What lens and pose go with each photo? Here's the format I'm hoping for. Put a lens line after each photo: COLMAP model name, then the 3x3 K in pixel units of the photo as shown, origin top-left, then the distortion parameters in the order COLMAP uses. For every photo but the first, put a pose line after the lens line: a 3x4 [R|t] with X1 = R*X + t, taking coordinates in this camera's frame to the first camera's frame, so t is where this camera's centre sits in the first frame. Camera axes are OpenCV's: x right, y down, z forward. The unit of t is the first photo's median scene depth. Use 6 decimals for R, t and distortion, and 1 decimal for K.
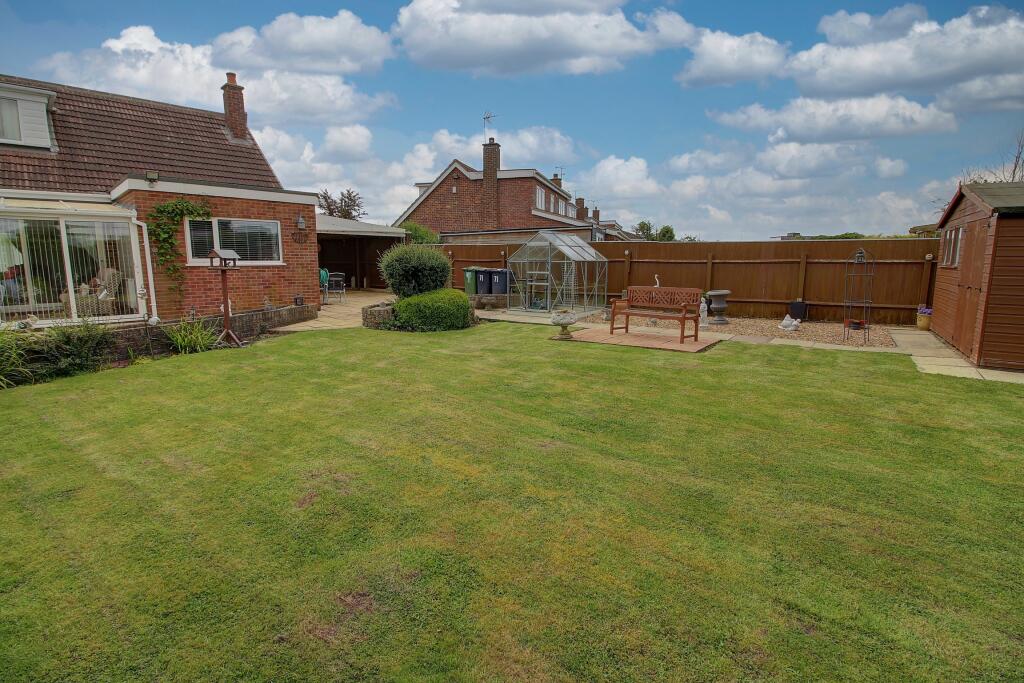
lens RADIAL K [[474.9, 0, 508.4], [0, 474.9, 334.3], [0, 0, 1]] dist [0.000976, -0.013149]
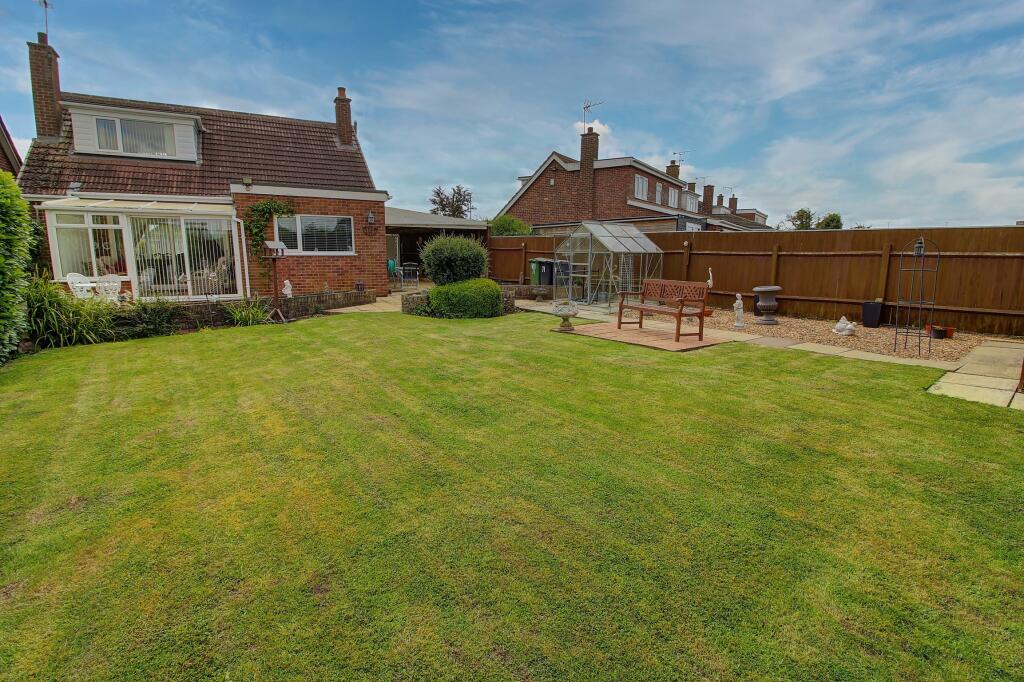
lens RADIAL K [[474.9, 0, 508.4], [0, 474.9, 333.8], [0, 0, 1]] dist [0.000976, -0.013149]
pose [[0.956126, 0.051825, -0.288336, 0.230992], [-0.047826, 0.998637, 0.020902, 0.000483], [0.289026, -0.006195, 0.957301, 0.017957]]
